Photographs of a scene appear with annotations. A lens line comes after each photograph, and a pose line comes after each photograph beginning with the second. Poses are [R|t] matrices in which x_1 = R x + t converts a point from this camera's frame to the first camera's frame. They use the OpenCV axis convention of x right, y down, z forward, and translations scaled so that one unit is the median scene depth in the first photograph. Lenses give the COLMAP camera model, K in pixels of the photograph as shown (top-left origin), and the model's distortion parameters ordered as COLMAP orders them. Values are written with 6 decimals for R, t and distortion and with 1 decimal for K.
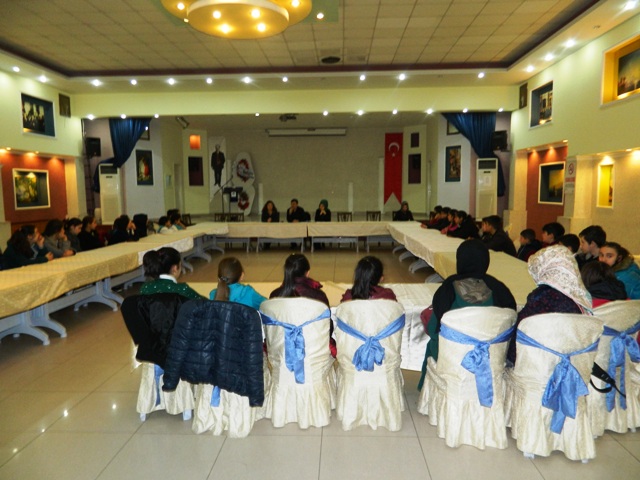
lens RADIAL K [[479.7, 0, 315.8], [0, 479.7, 238.3], [0, 0, 1]] dist [0.003086, -0.002563]
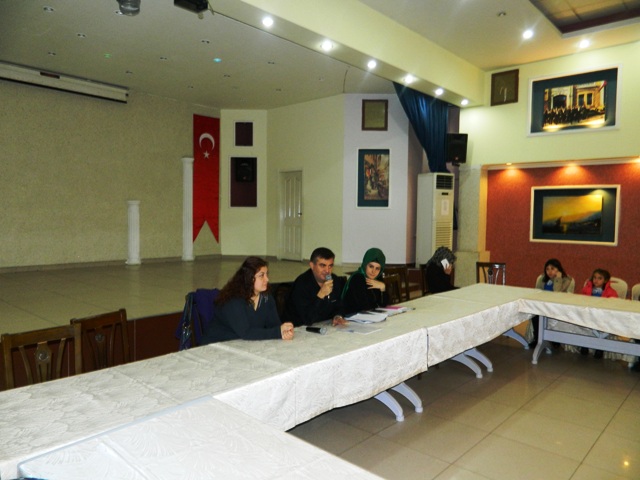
lens RADIAL K [[479.7, 0, 314.4], [0, 479.7, 243.1], [0, 0, 1]] dist [0.003086, -0.002563]
pose [[0.629275, -0.026091, 0.776745, -0.283097], [0.058564, 0.998187, -0.013915, -0.077517], [-0.774973, 0.054246, 0.629661, 0.780954]]
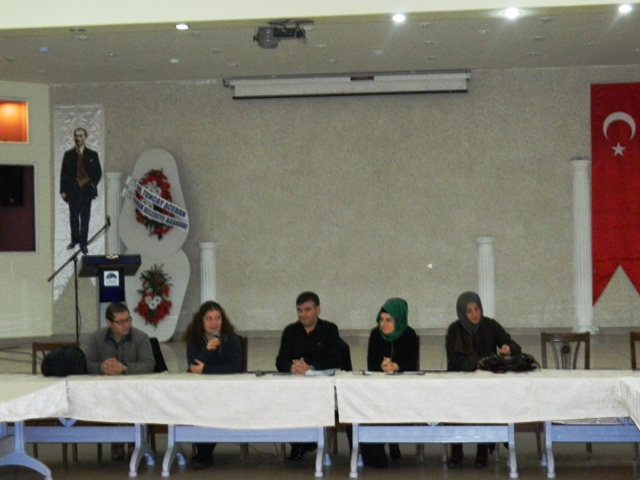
lens RADIAL K [[1302.3, 0, 318.9], [0, 1302.3, 238.5], [0, 0, 1]] dist [-0.002363, 0.000000]
pose [[0.998349, -0.010184, -0.056525, 0.014968], [0.003600, 0.993315, -0.115383, -0.021672], [0.057322, 0.114989, 0.991711, 0.185516]]
